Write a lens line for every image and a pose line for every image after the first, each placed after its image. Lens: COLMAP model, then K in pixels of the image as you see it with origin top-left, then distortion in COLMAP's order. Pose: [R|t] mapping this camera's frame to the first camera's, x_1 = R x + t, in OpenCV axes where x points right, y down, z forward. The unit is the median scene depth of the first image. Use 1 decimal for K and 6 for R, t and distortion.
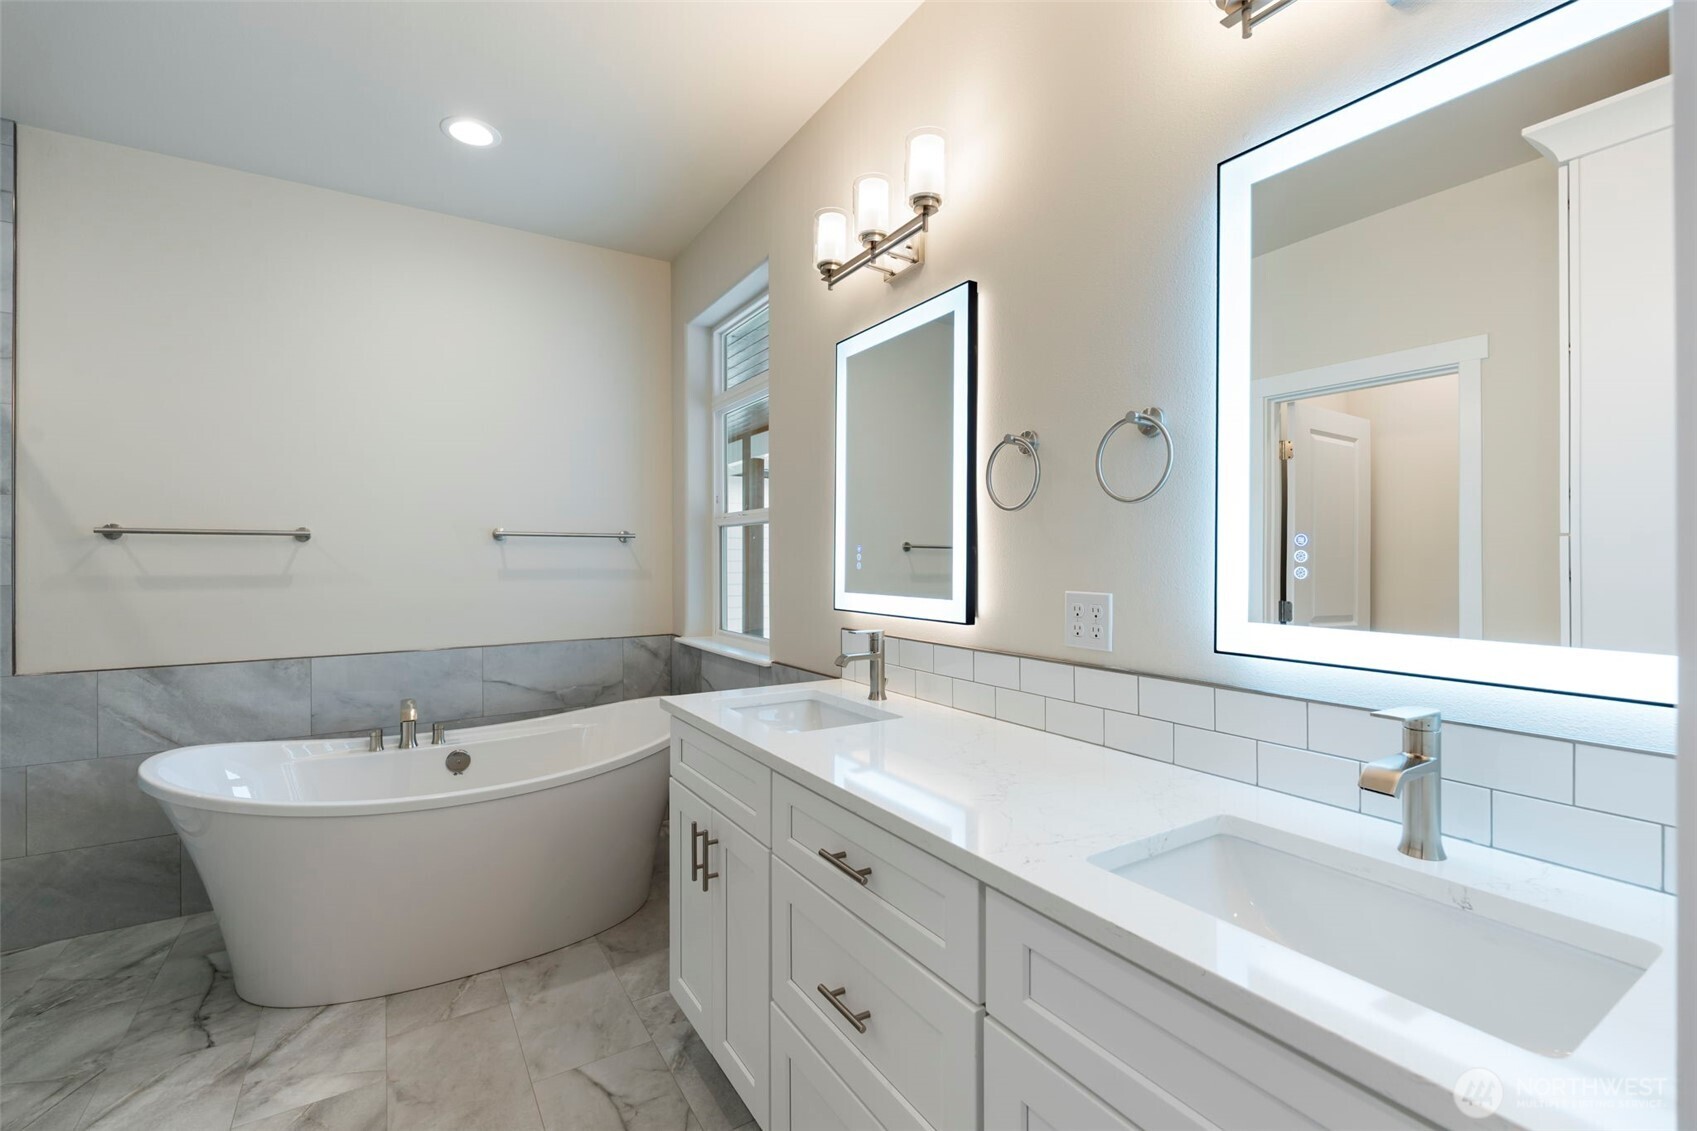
lens RADIAL K [[747.4, 0, 849.0], [0, 747.4, 557.9], [0, 0, 1]] dist [-0.006432, -0.000142]
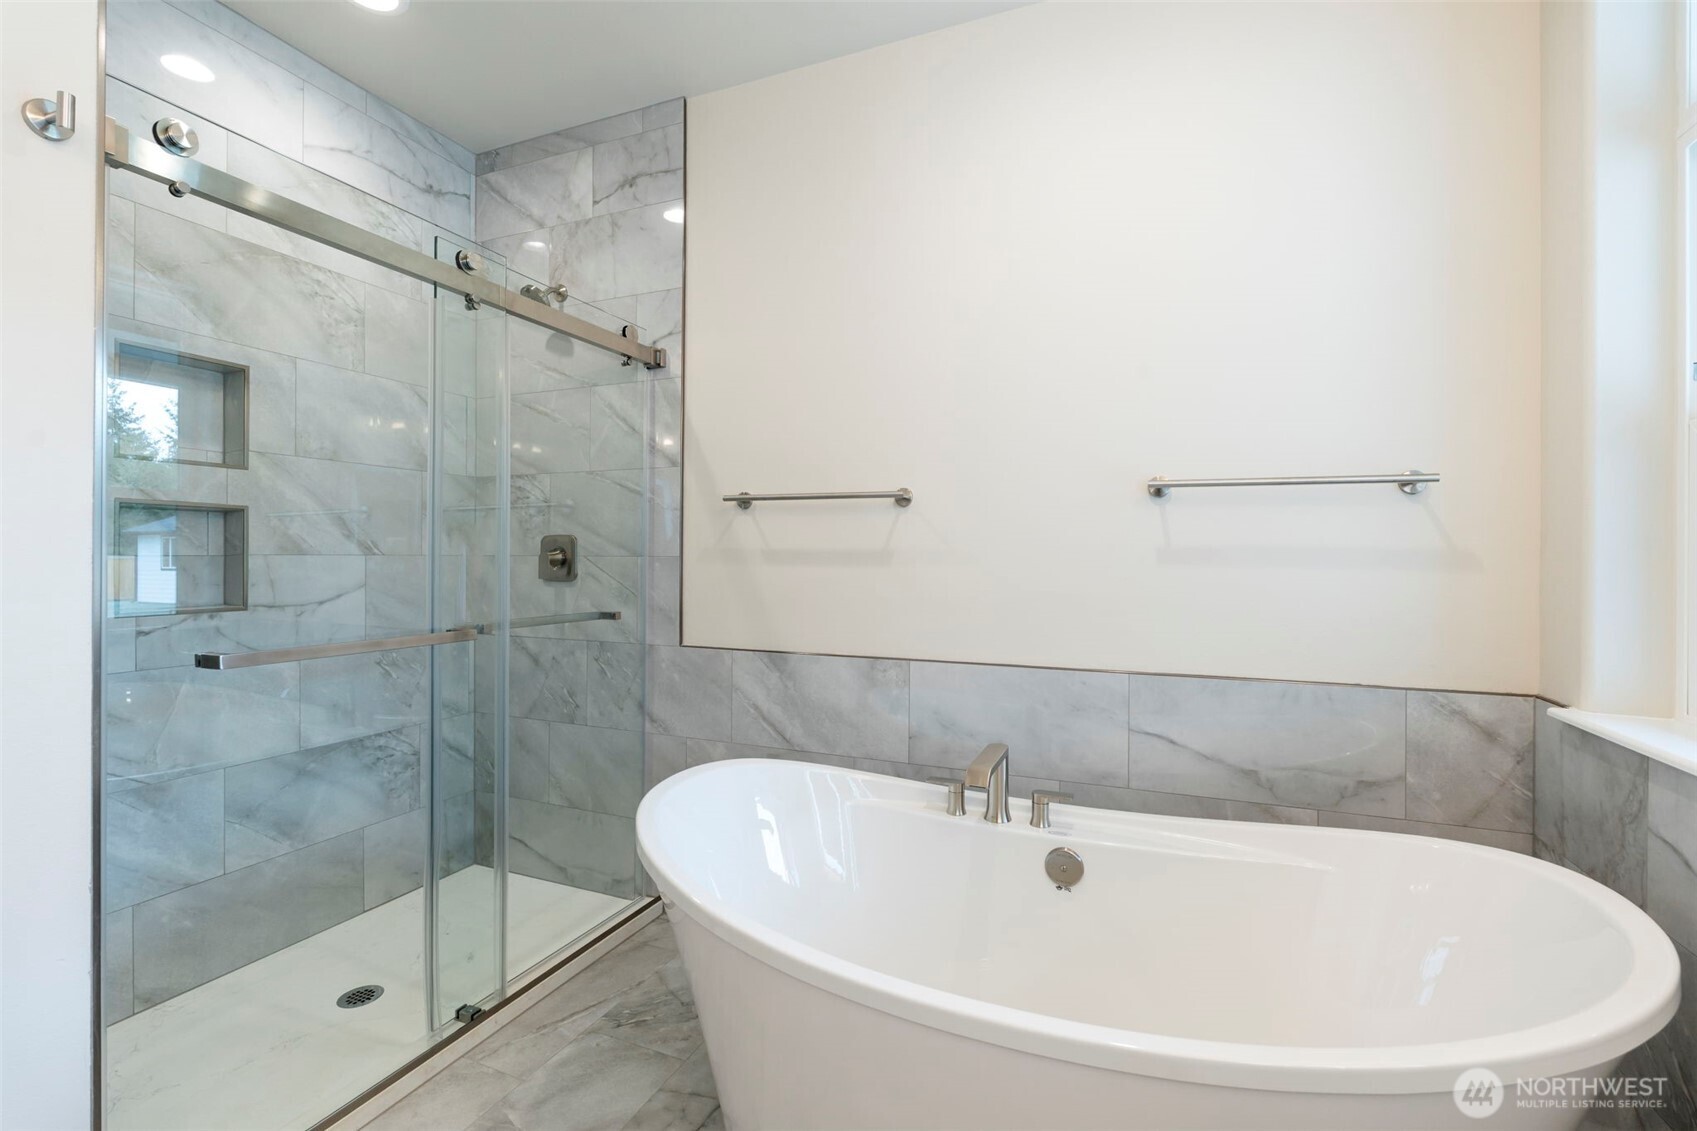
lens RADIAL K [[747.4, 0, 849.0], [0, 747.4, 557.9], [0, 0, 1]] dist [-0.006432, -0.000142]
pose [[0.578835, 0.009761, -0.815386, -0.144152], [-0.009813, 0.999939, 0.005005, 0.027623], [0.815386, 0.005104, 0.578896, 0.515303]]
